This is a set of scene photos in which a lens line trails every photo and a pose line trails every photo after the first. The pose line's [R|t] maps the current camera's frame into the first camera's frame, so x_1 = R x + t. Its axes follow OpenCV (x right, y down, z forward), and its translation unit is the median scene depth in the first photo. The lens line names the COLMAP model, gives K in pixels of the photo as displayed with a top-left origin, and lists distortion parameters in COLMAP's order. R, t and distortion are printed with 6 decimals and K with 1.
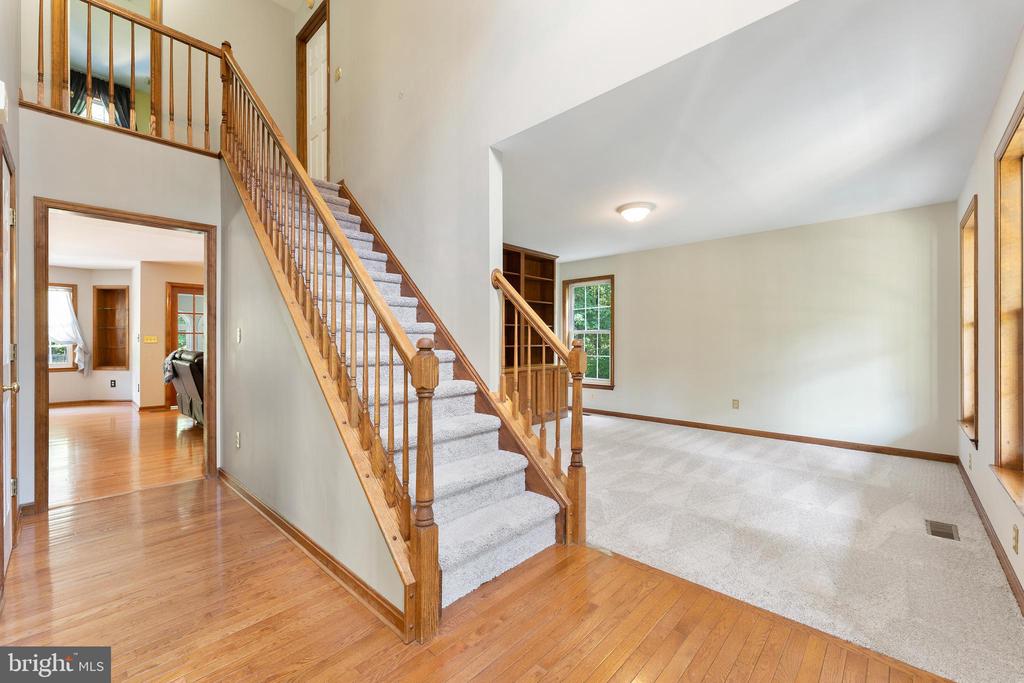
lens RADIAL K [[414.6, 0, 512.0], [0, 414.6, 341.5], [0, 0, 1]] dist [0.000016, -0.000044]
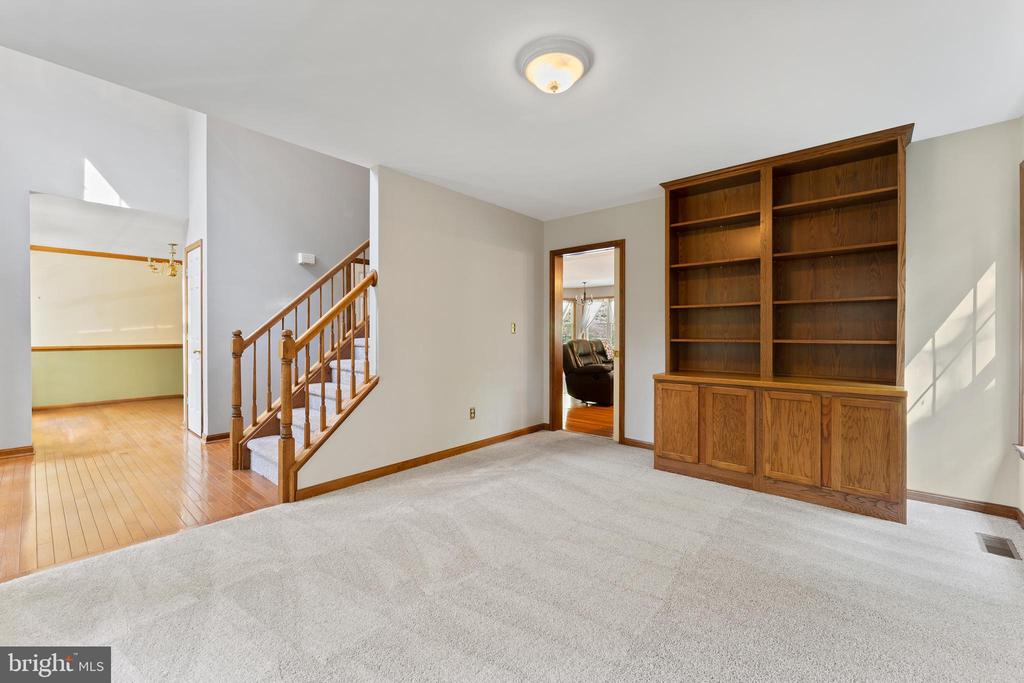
lens RADIAL K [[414.6, 0, 512.0], [0, 414.6, 341.5], [0, 0, 1]] dist [0.000016, -0.000044]
pose [[0.045910, 0.020166, -0.998742, 0.501035], [-0.001352, 0.999797, 0.020125, 0.000093], [0.998945, 0.000427, 0.045928, 0.589250]]
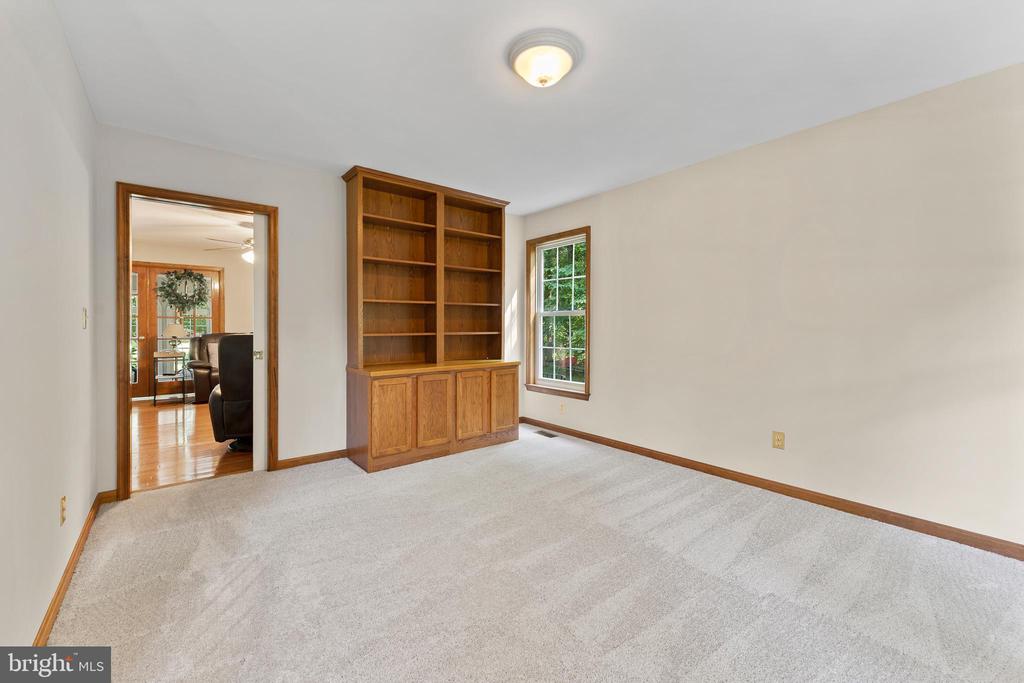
lens RADIAL K [[418.4, 0, 509.2], [0, 418.4, 333.3], [0, 0, 1]] dist [0.004837, 0.000055]
pose [[0.990646, 0.002550, -0.136435, 0.208346], [-0.000108, 0.999840, 0.017904, -0.002177], [0.136459, -0.017721, 0.990487, 0.319732]]
